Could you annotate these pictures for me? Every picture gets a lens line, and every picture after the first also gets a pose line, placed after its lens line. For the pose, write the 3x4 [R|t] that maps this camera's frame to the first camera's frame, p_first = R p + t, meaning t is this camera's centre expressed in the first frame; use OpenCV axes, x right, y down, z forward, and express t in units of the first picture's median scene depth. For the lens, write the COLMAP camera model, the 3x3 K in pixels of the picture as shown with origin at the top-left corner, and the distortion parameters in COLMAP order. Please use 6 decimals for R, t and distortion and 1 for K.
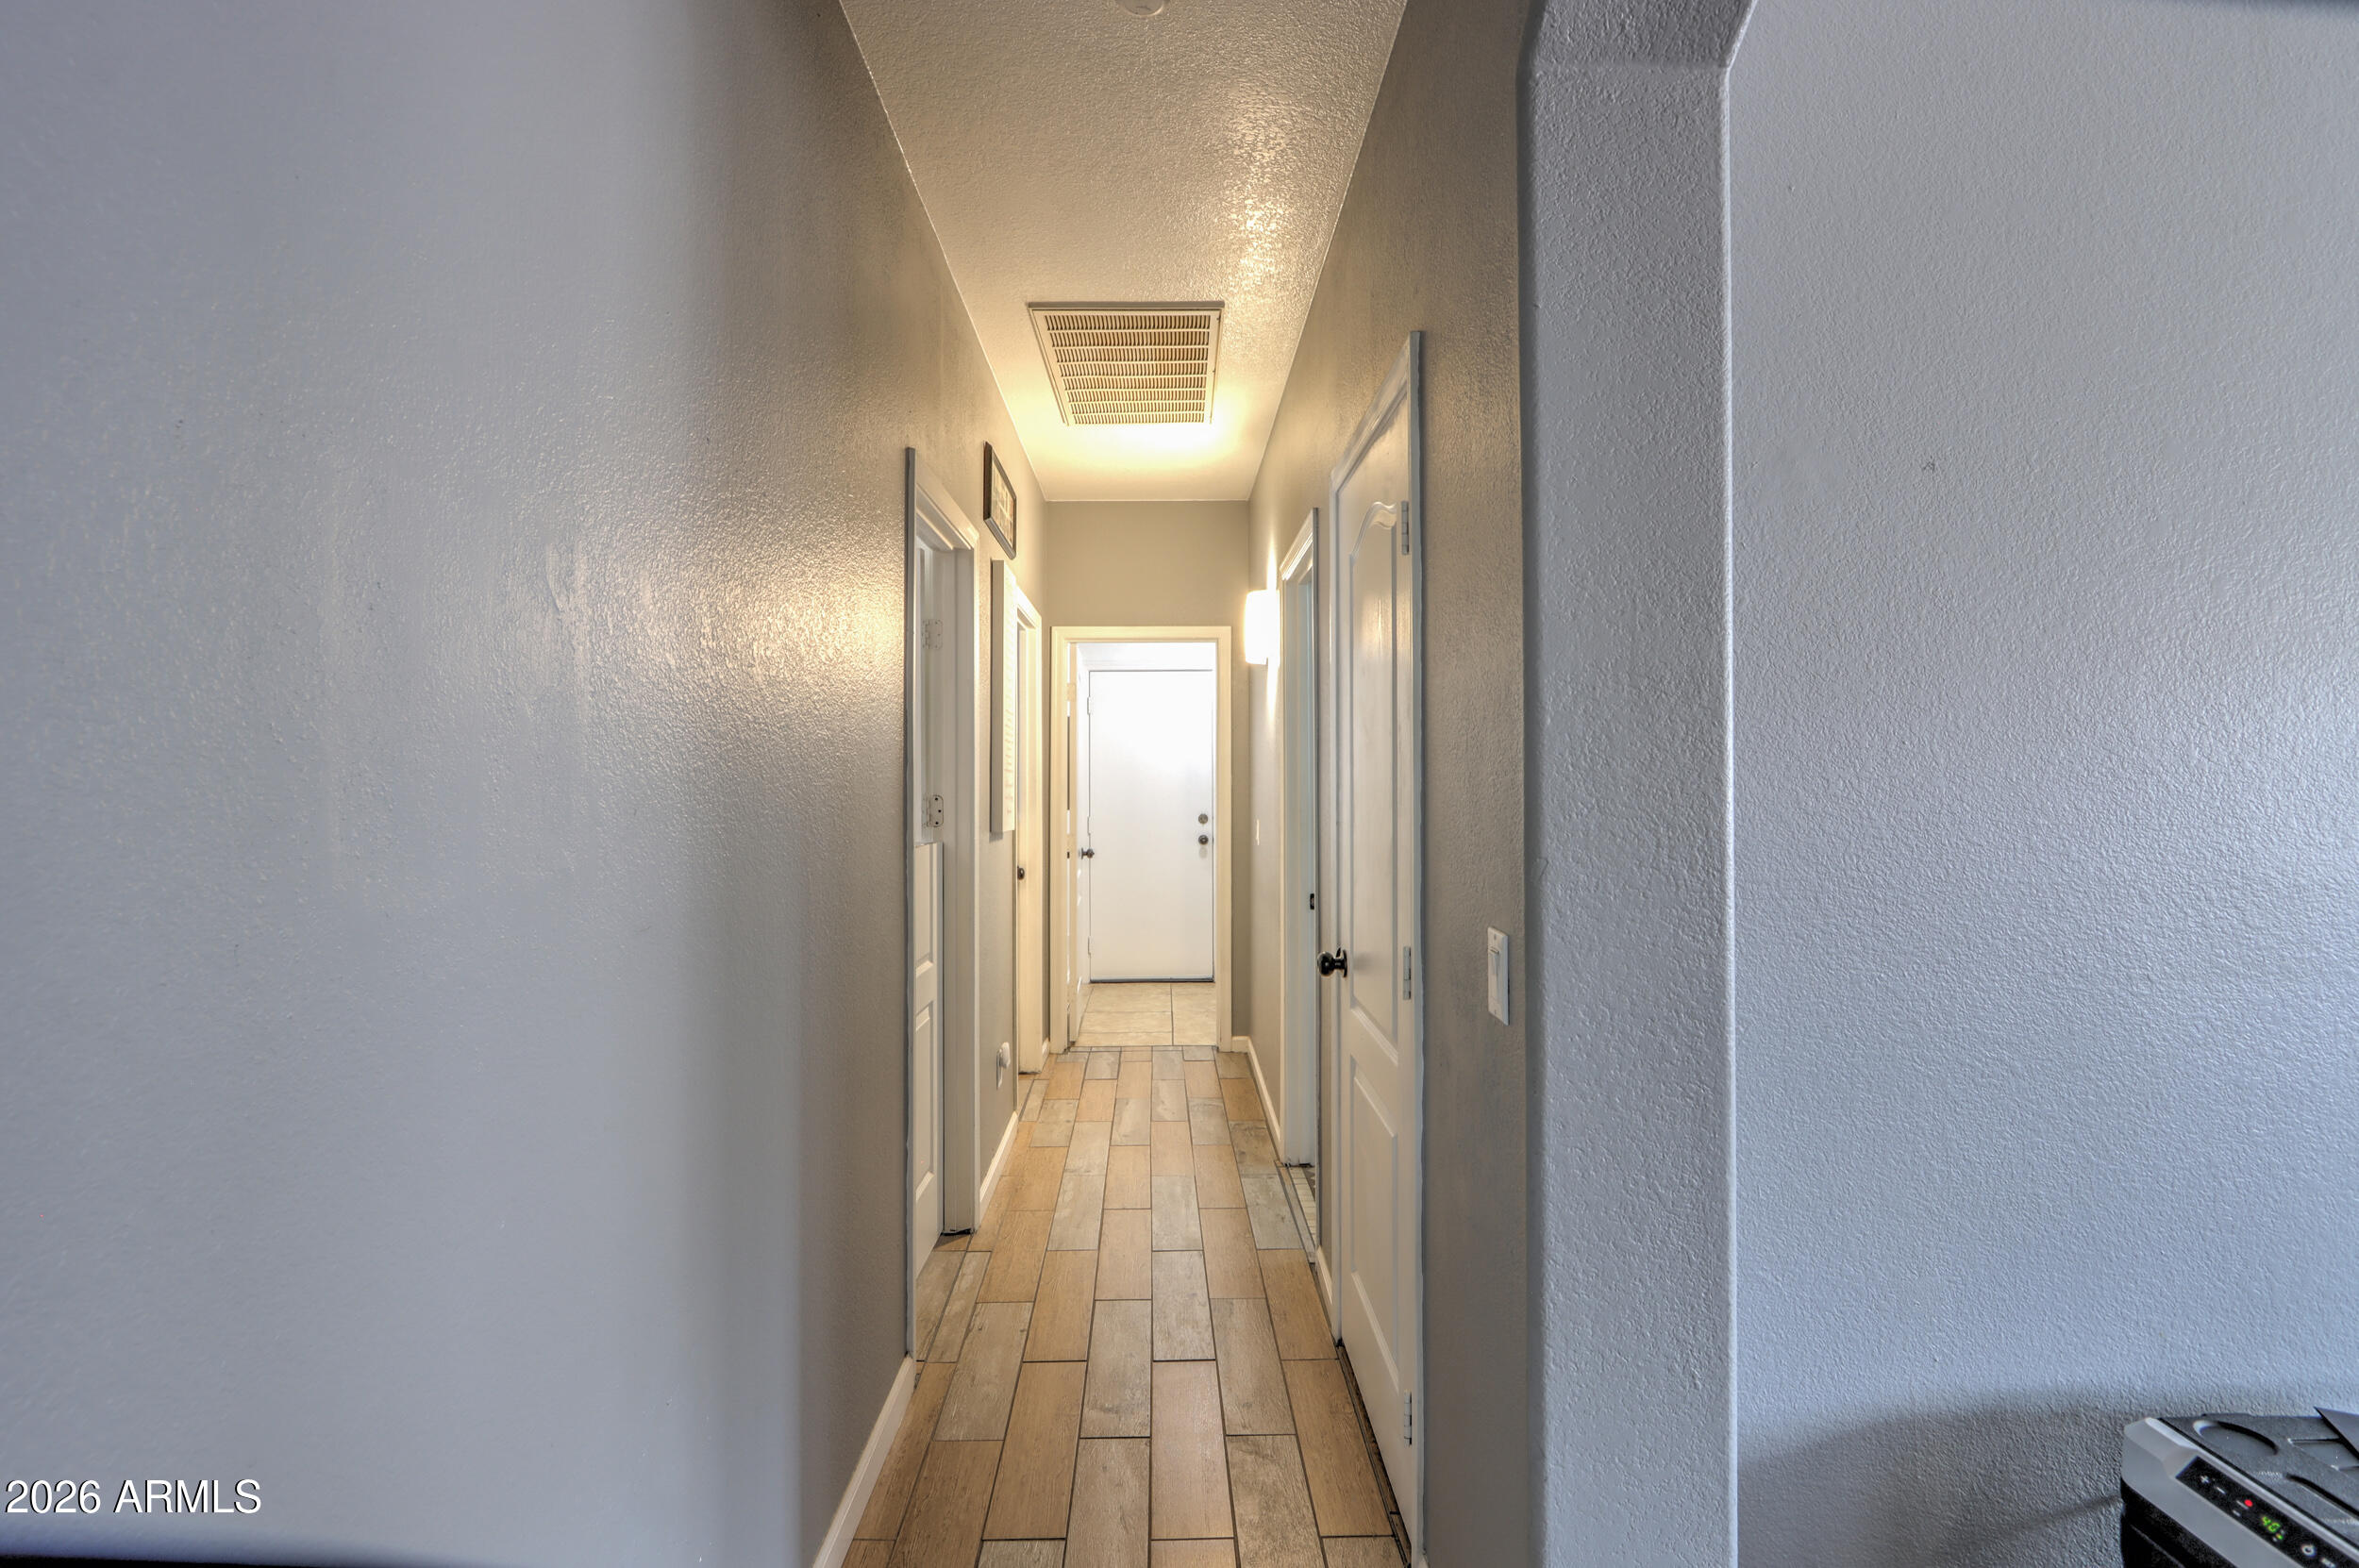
lens RADIAL K [[1106.8, 0, 1185.2], [0, 1106.8, 768.6], [0, 0, 1]] dist [-0.009549, -0.000176]
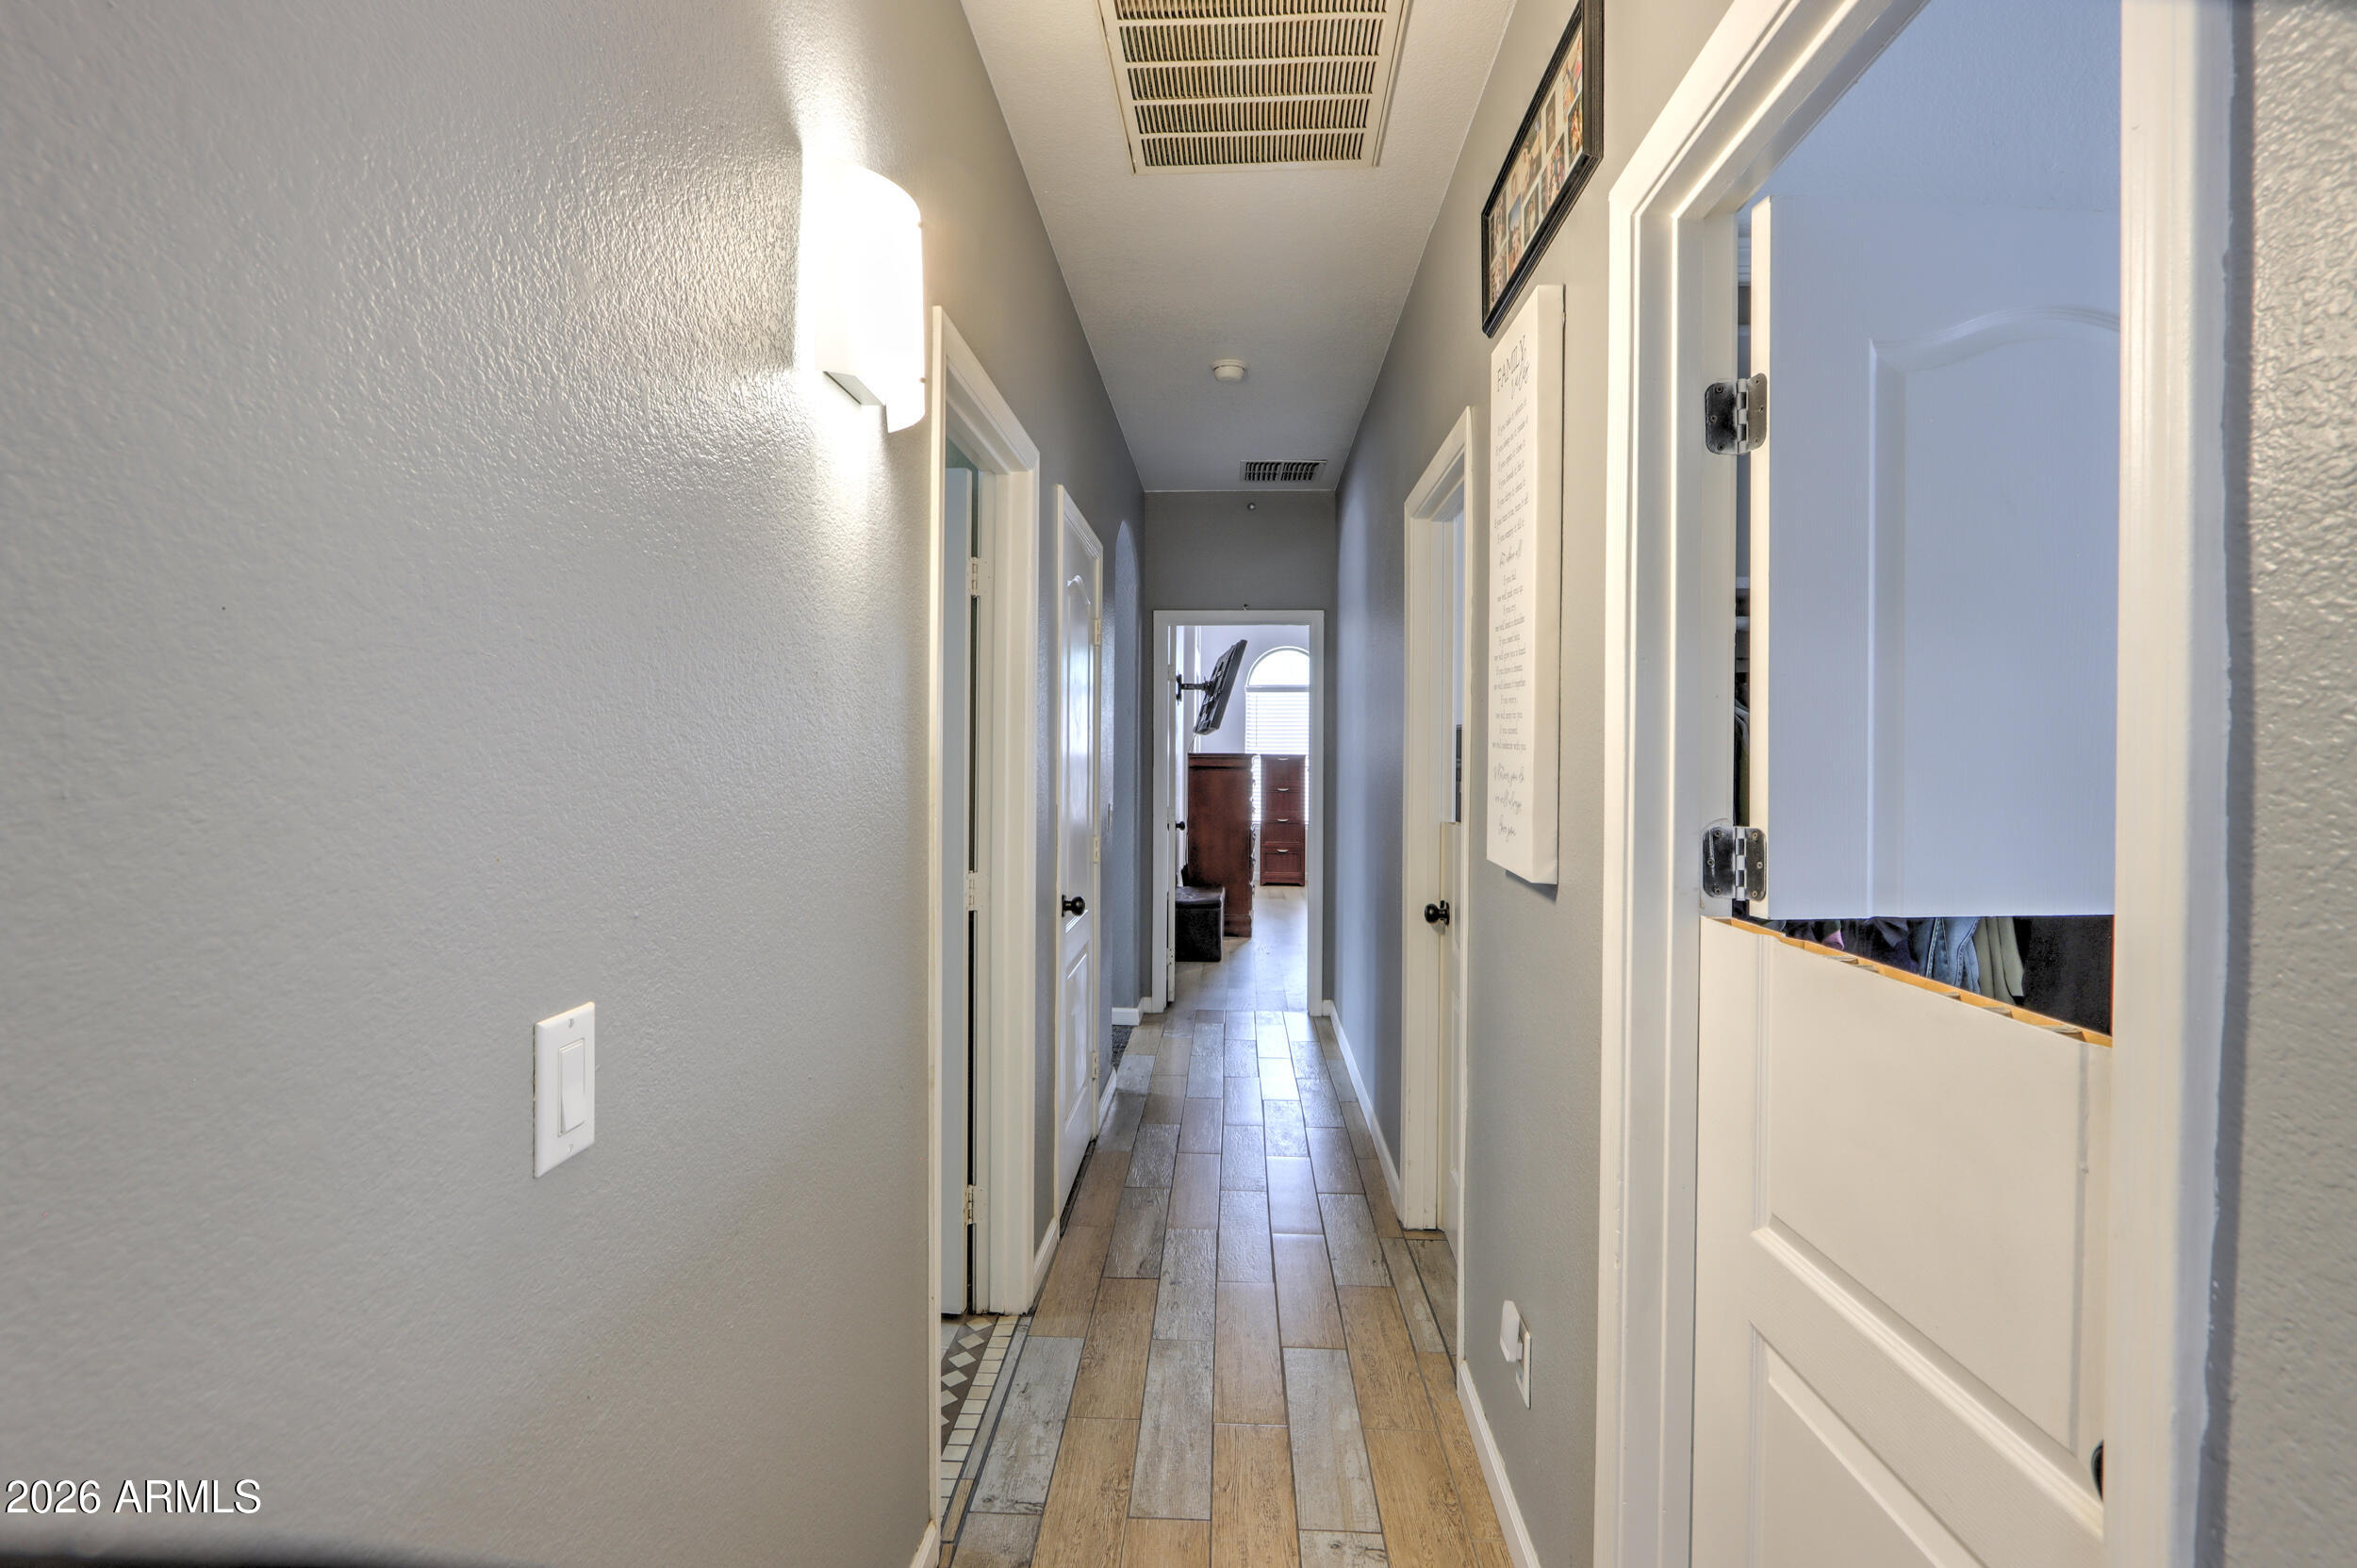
lens RADIAL K [[1106.0, 0, 1184.2], [0, 1106.0, 768.6], [0, 0, 1]] dist [-0.009549, -0.000176]
pose [[-0.997261, -0.003508, 0.073885, -0.062656], [-0.003230, 0.999987, 0.003885, 0.014020], [-0.073898, 0.003636, -0.997259, 1.706003]]
